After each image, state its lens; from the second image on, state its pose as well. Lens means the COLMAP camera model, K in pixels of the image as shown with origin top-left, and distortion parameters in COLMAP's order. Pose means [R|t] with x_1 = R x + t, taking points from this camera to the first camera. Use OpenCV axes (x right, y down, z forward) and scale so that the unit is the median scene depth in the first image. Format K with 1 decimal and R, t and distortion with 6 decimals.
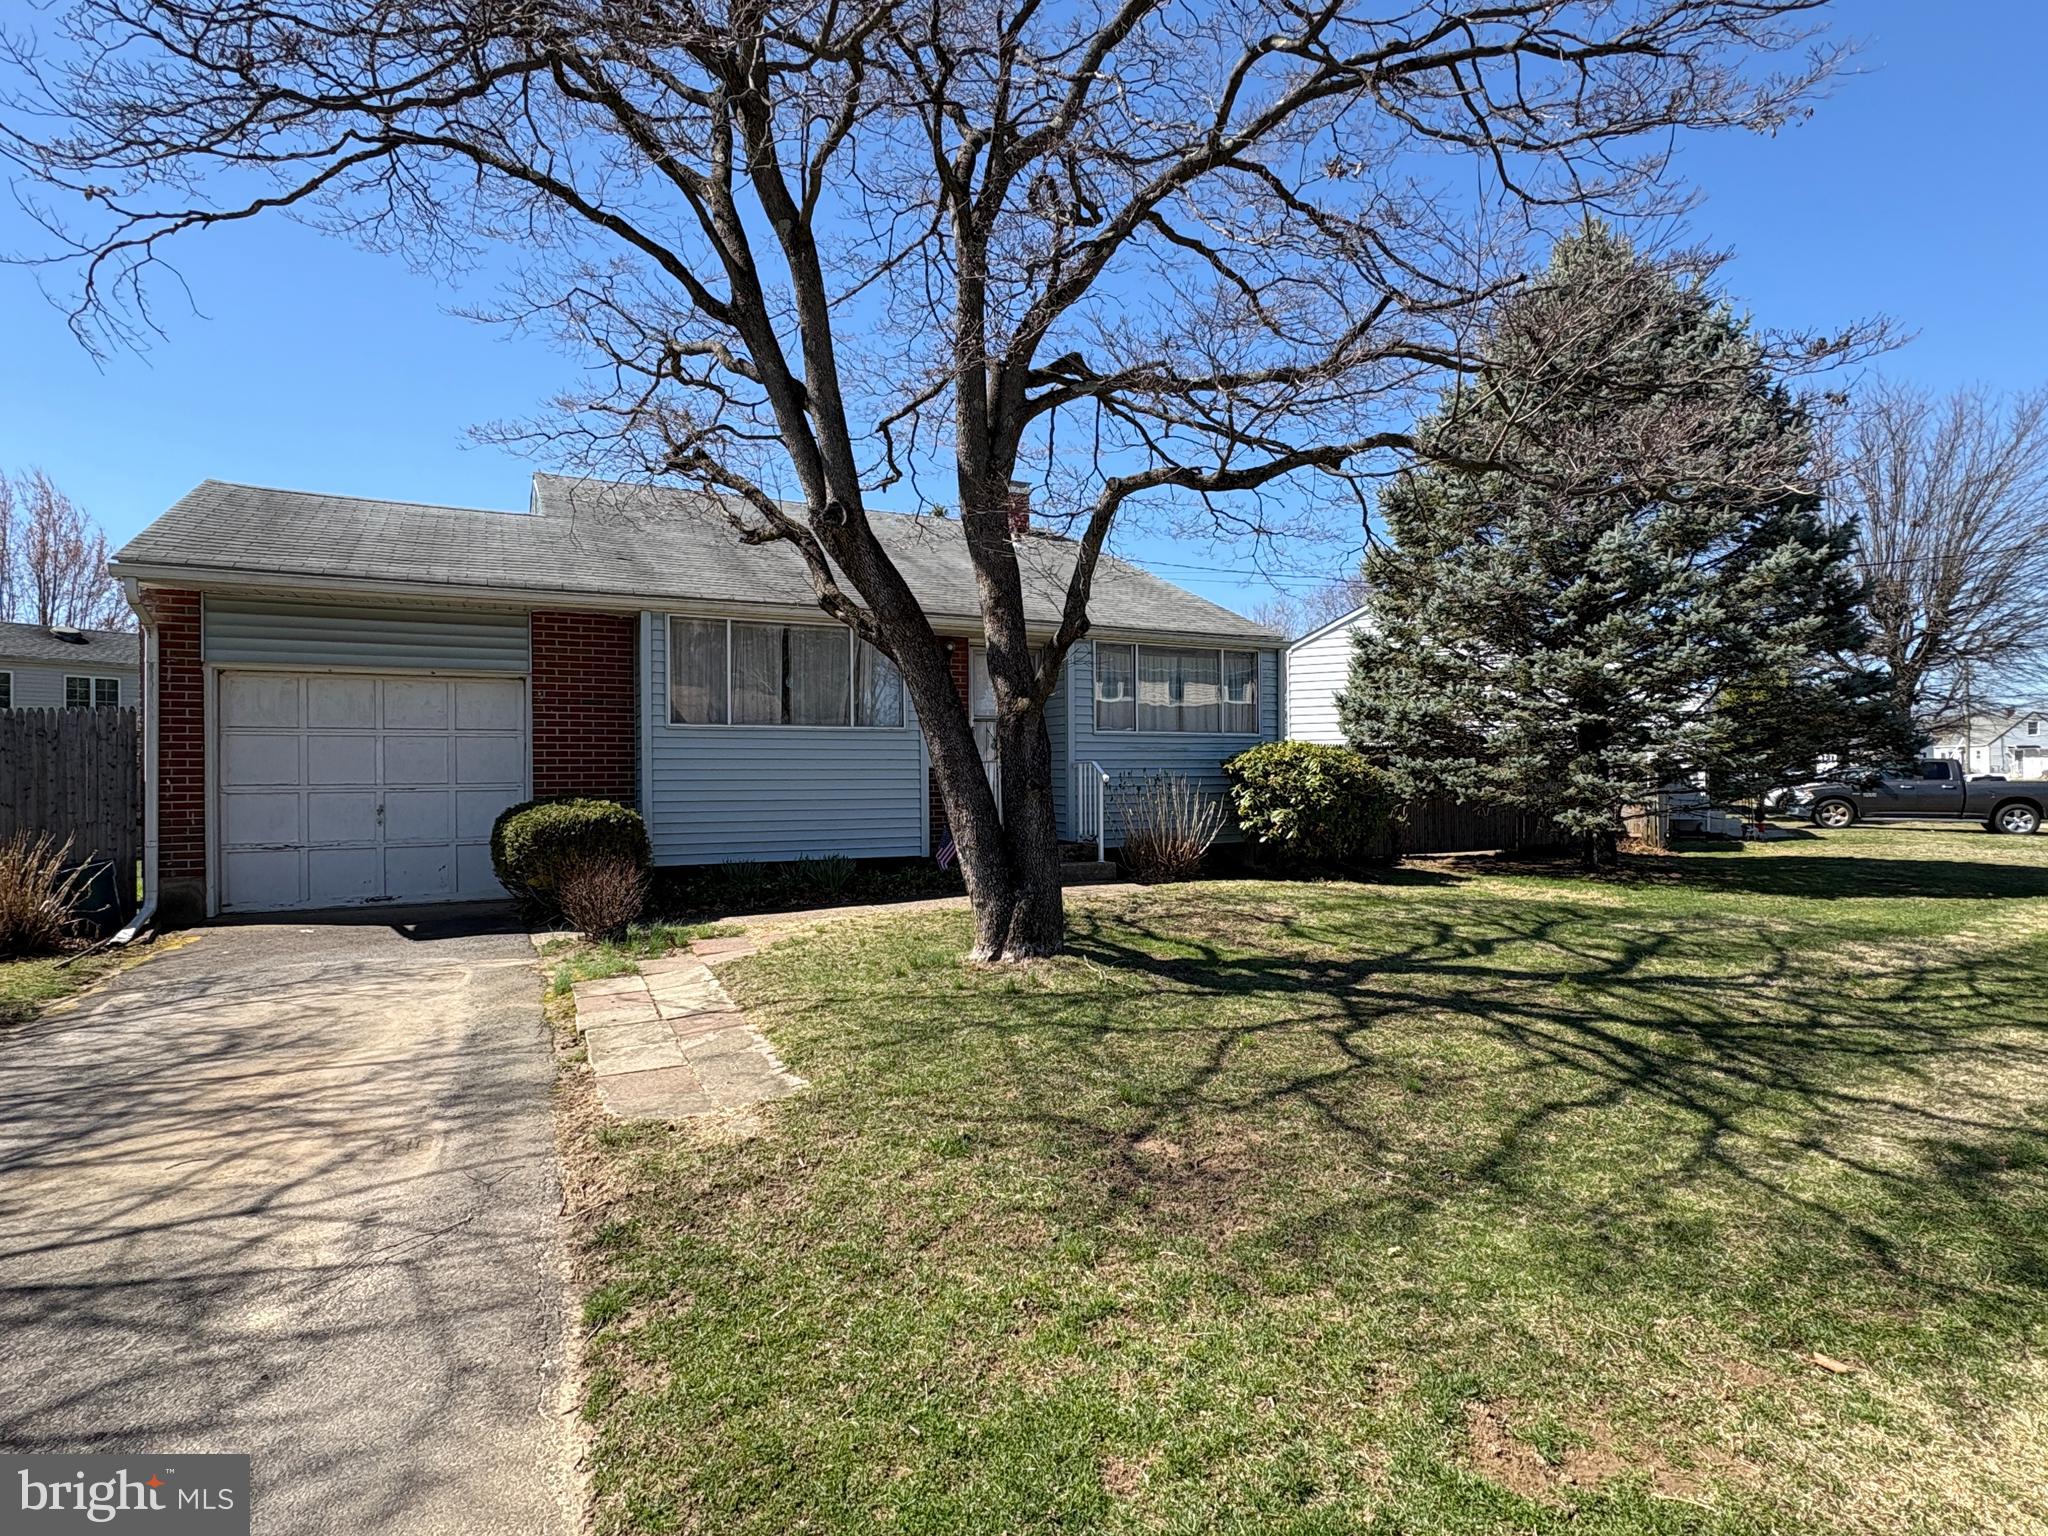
lens RADIAL K [[1085.1, 0, 1014.8], [0, 1085.1, 761.7], [0, 0, 1]] dist [0.003257, -0.001129]
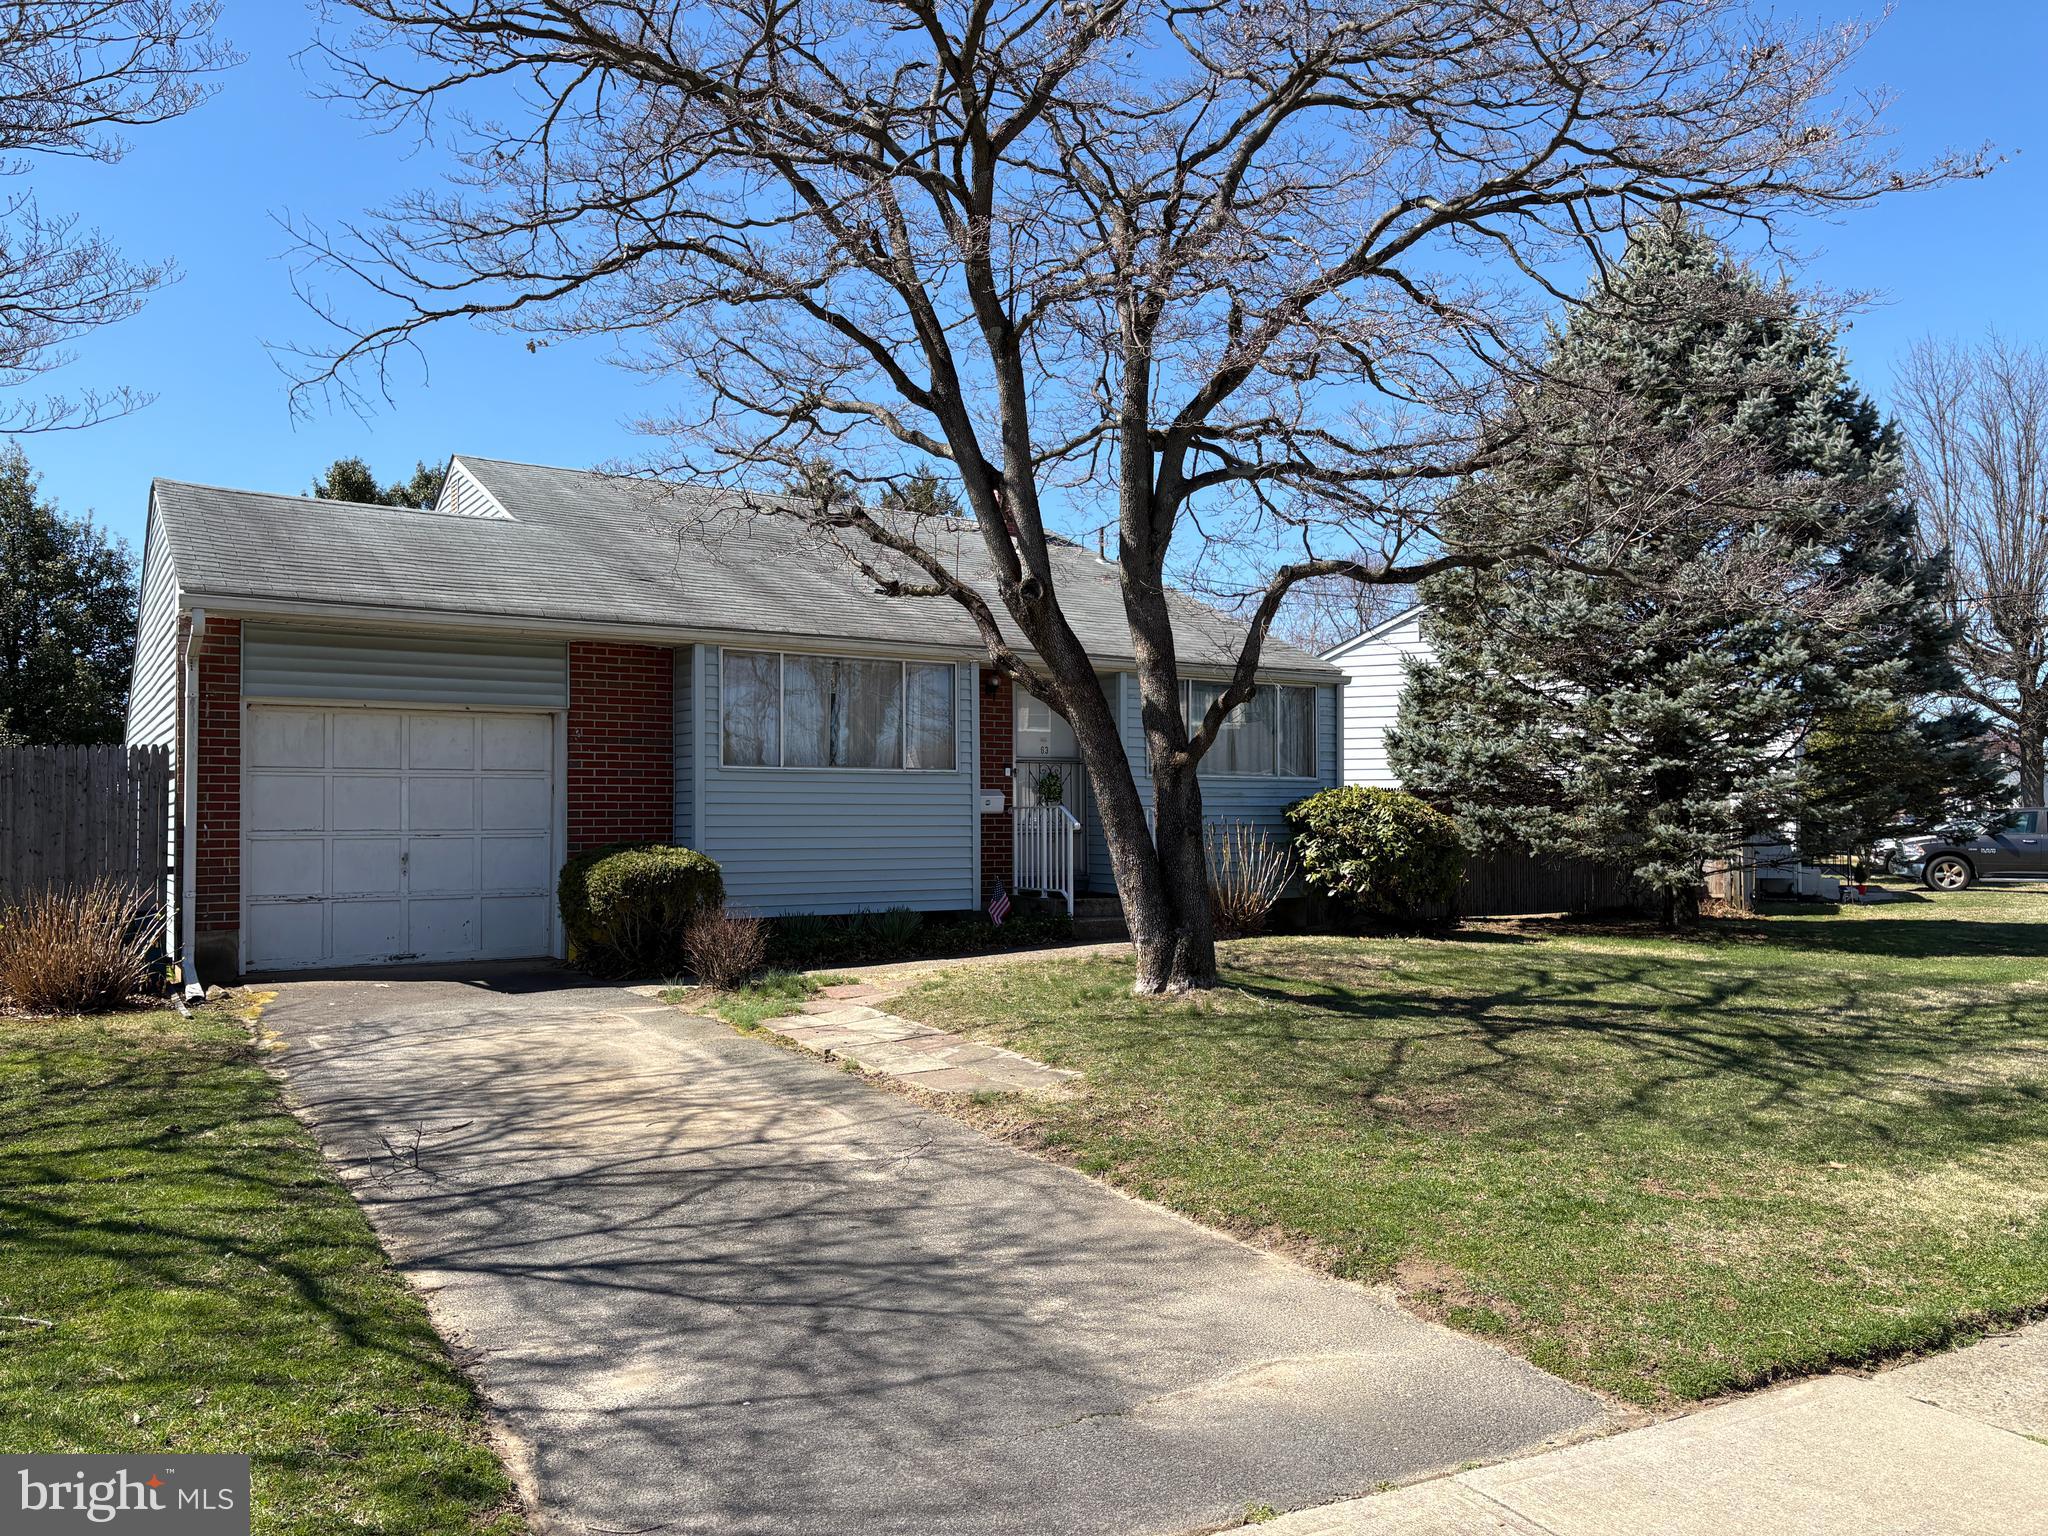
lens RADIAL K [[1579.3, 0, 1001.4], [0, 1579.3, 765.3], [0, 0, 1]] dist [0.046573, -0.030629]
pose [[0.995096, 0.007776, 0.098612, -0.243661], [-0.005500, 0.999713, -0.023331, -0.005582], [-0.098765, 0.022675, 0.994852, -0.414157]]
